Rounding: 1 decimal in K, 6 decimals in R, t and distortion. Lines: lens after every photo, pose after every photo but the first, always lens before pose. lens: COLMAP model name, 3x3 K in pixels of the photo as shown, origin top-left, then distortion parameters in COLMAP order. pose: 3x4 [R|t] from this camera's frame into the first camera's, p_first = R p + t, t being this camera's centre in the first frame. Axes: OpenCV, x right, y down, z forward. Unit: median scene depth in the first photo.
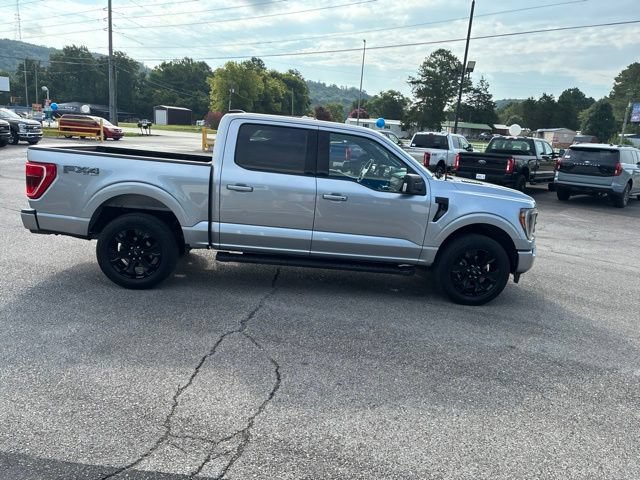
lens RADIAL K [[484.3, 0, 319.6], [0, 484.3, 250.1], [0, 0, 1]] dist [0.054855, -0.074168]
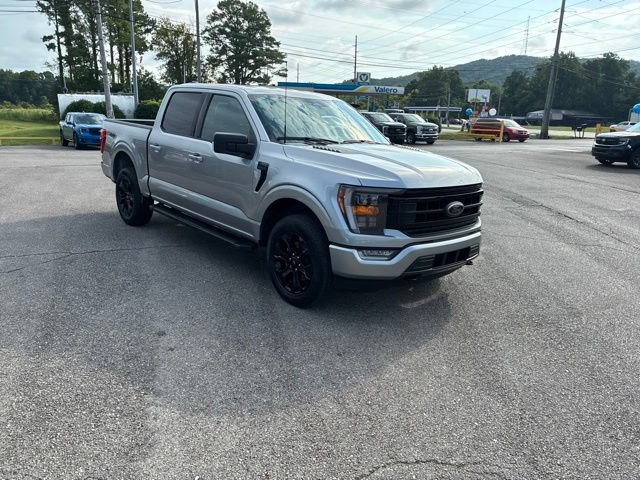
lens RADIAL K [[485.1, 0, 314.0], [0, 485.1, 243.0], [0, 0, 1]] dist [0.065002, -0.088095]
pose [[0.611353, 0.157581, -0.775510, 0.938301], [-0.180487, 0.981911, 0.057239, -0.035266], [0.770501, 0.104976, 0.628735, 0.536785]]
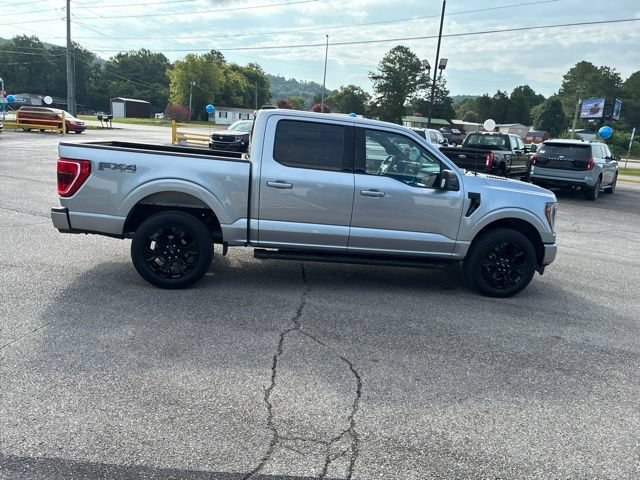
lens RADIAL K [[484.3, 0, 320.0], [0, 484.3, 240.0], [0, 0, 1]] dist [0.050385, -0.065580]
pose [[0.996670, -0.013262, 0.080449, -0.151697], [0.013873, 0.999879, -0.007045, -0.006089], [-0.080346, 0.008138, 0.996734, 0.004835]]
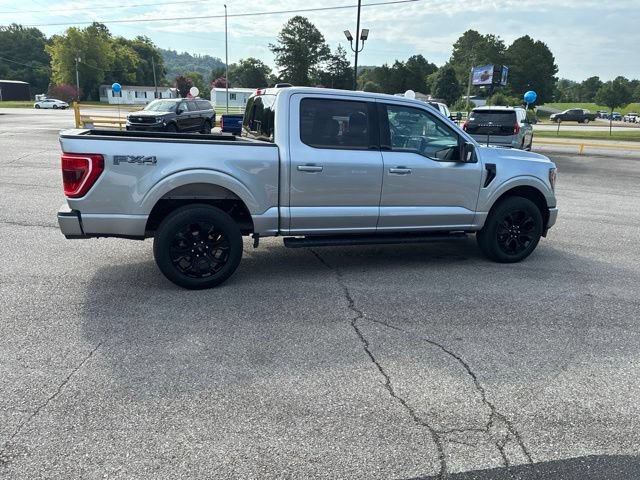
lens RADIAL K [[482.9, 0, 321.1], [0, 482.9, 244.7], [0, 0, 1]] dist [0.058922, -0.079350]
pose [[0.960518, -0.108958, 0.255996, -0.370420], [0.096230, 0.993441, 0.061769, -0.033605], [-0.261047, -0.034696, 0.964702, 0.078209]]
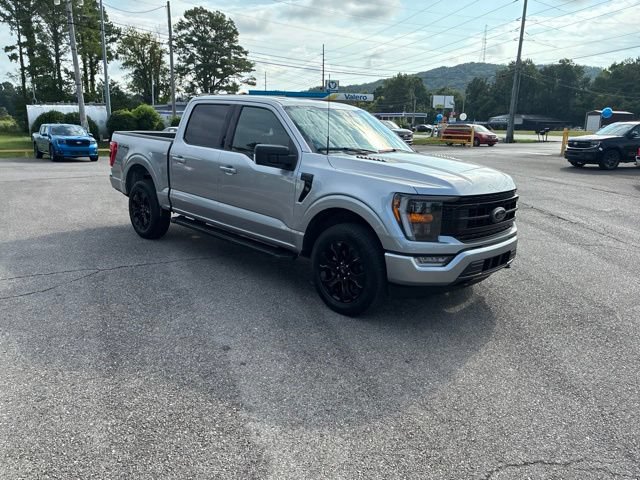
lens RADIAL K [[484.7, 0, 315.9], [0, 484.7, 240.8], [0, 0, 1]] dist [0.056448, -0.076138]
pose [[0.664357, 0.124925, -0.736902, 0.861226], [-0.153667, 0.987700, 0.028903, -0.019265], [0.731448, 0.094035, 0.675382, 0.439445]]
